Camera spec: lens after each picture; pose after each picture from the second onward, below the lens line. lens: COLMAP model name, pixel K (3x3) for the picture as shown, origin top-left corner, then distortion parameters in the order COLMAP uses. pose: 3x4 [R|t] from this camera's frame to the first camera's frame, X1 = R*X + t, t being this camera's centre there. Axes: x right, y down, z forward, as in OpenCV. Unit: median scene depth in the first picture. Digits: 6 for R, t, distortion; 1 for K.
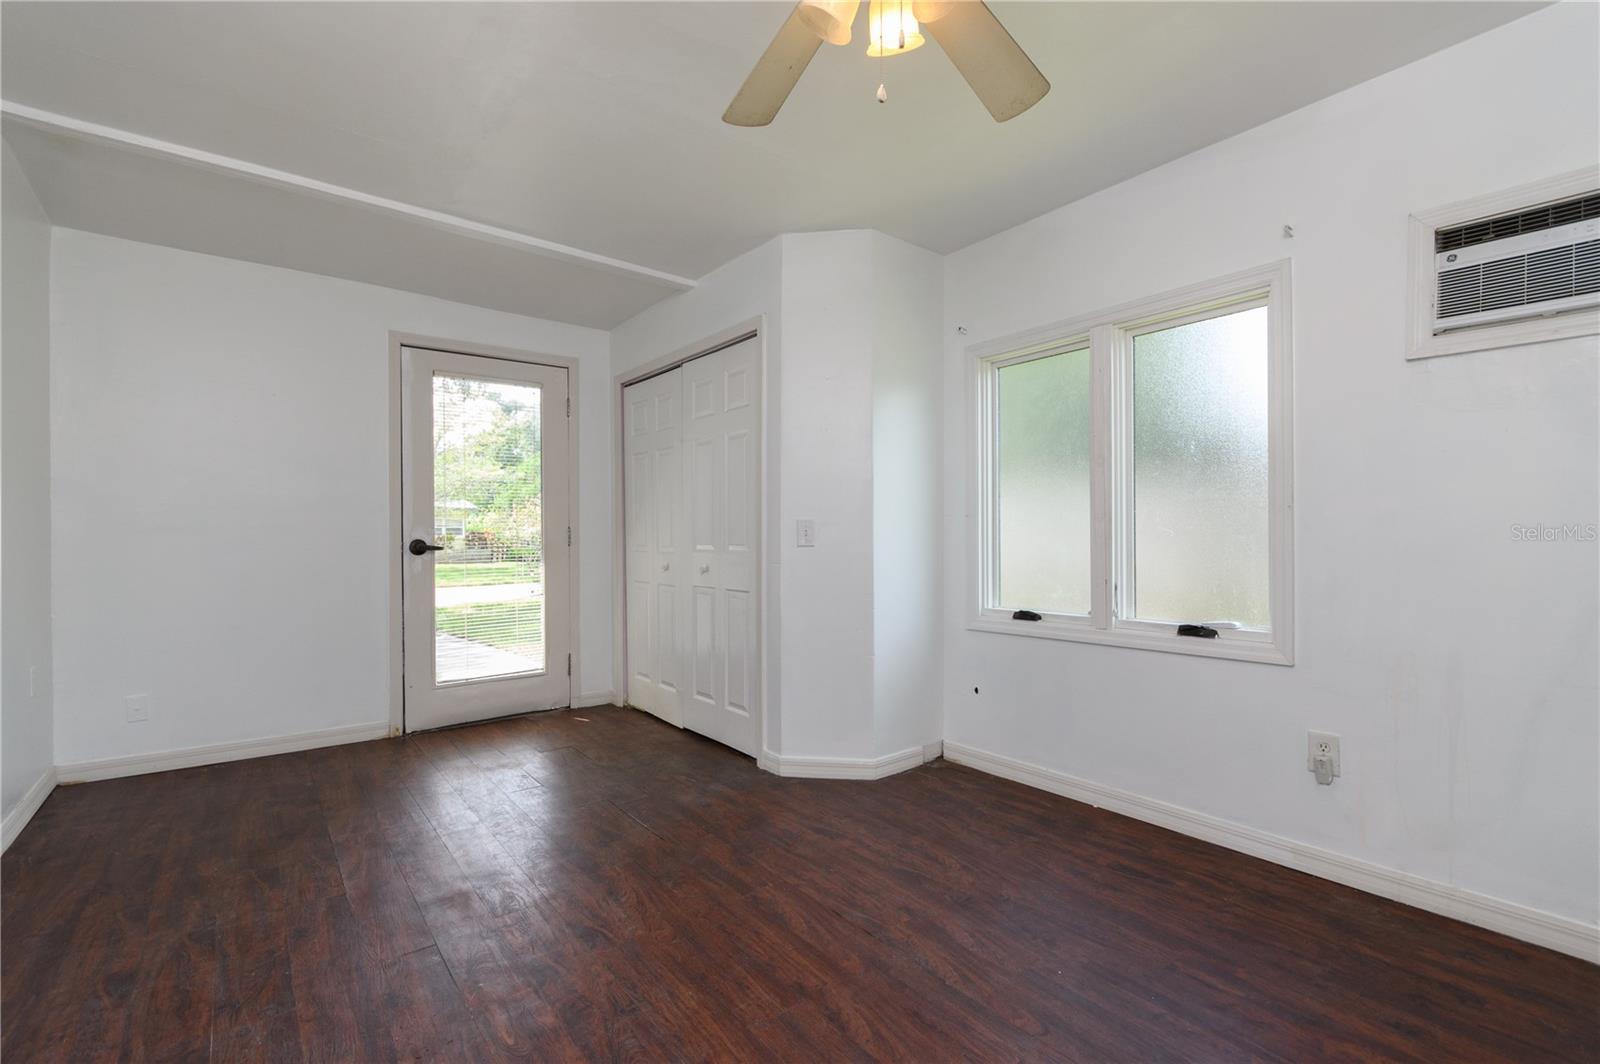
lens RADIAL K [[699.6, 0, 802.5], [0, 699.6, 530.2], [0, 0, 1]] dist [0.006295, -0.008912]
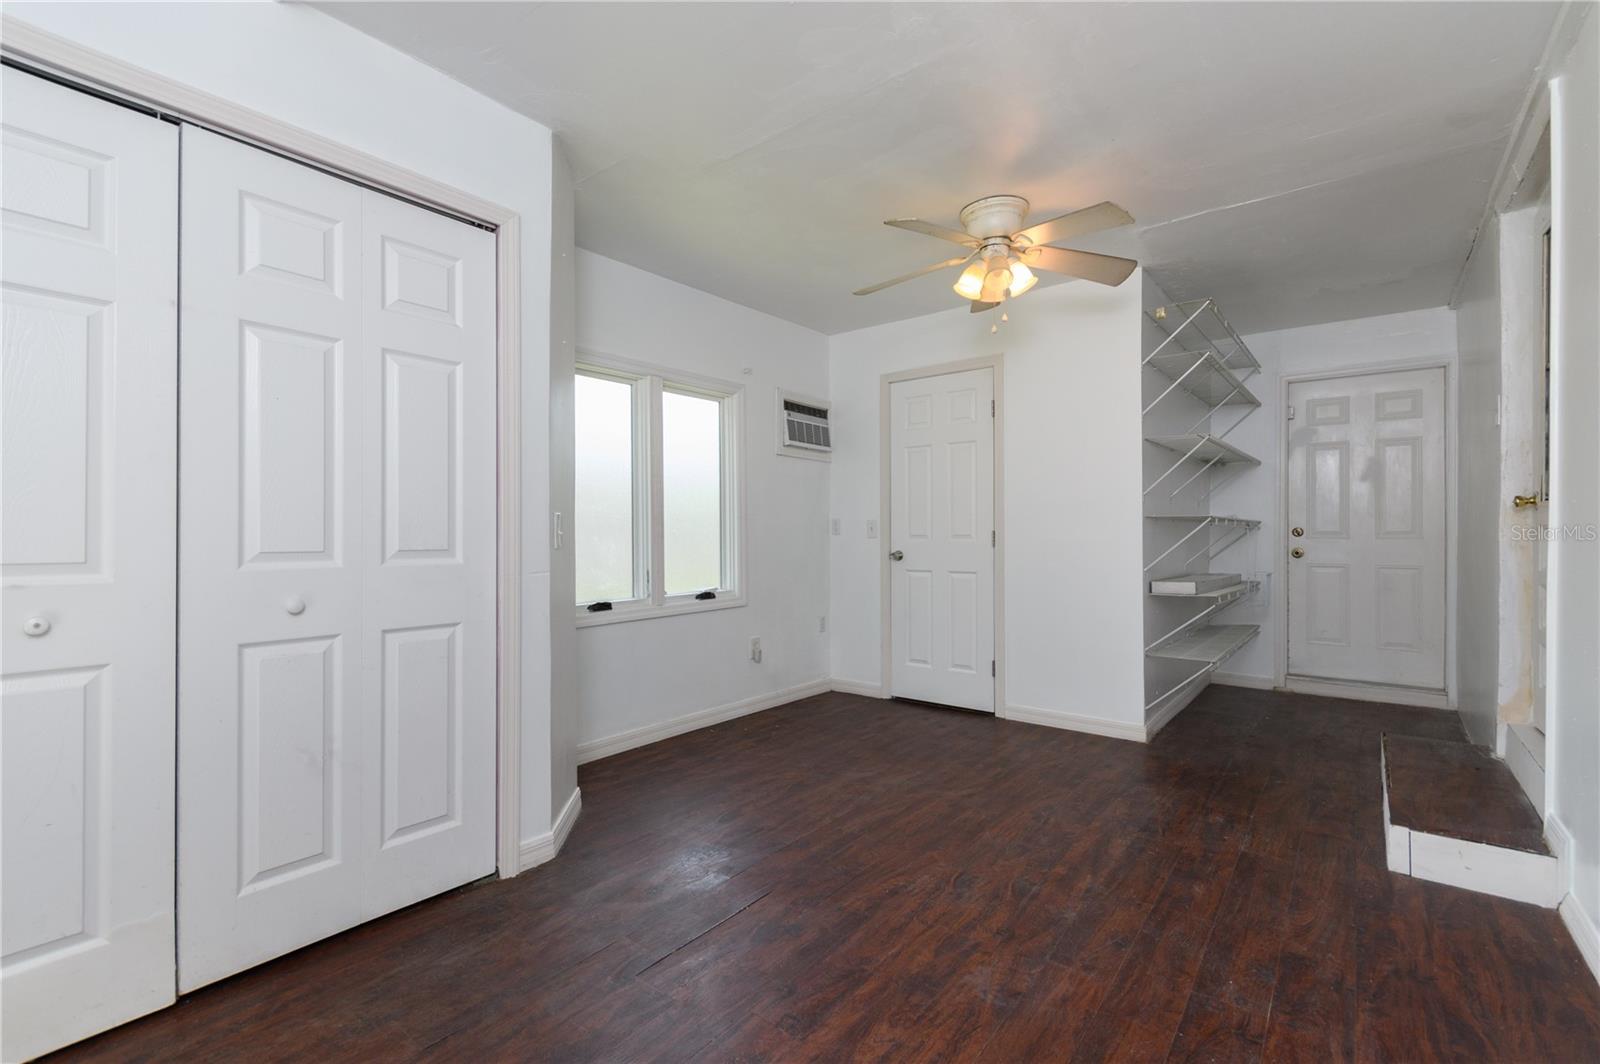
lens RADIAL K [[699.6, 0, 802.5], [0, 699.6, 530.2], [0, 0, 1]] dist [0.006295, -0.008912]
pose [[-0.225681, 0.012429, 0.974122, -1.227888], [-0.001069, 0.999915, -0.013006, 0.020068], [-0.974201, -0.003976, -0.225648, 1.370324]]
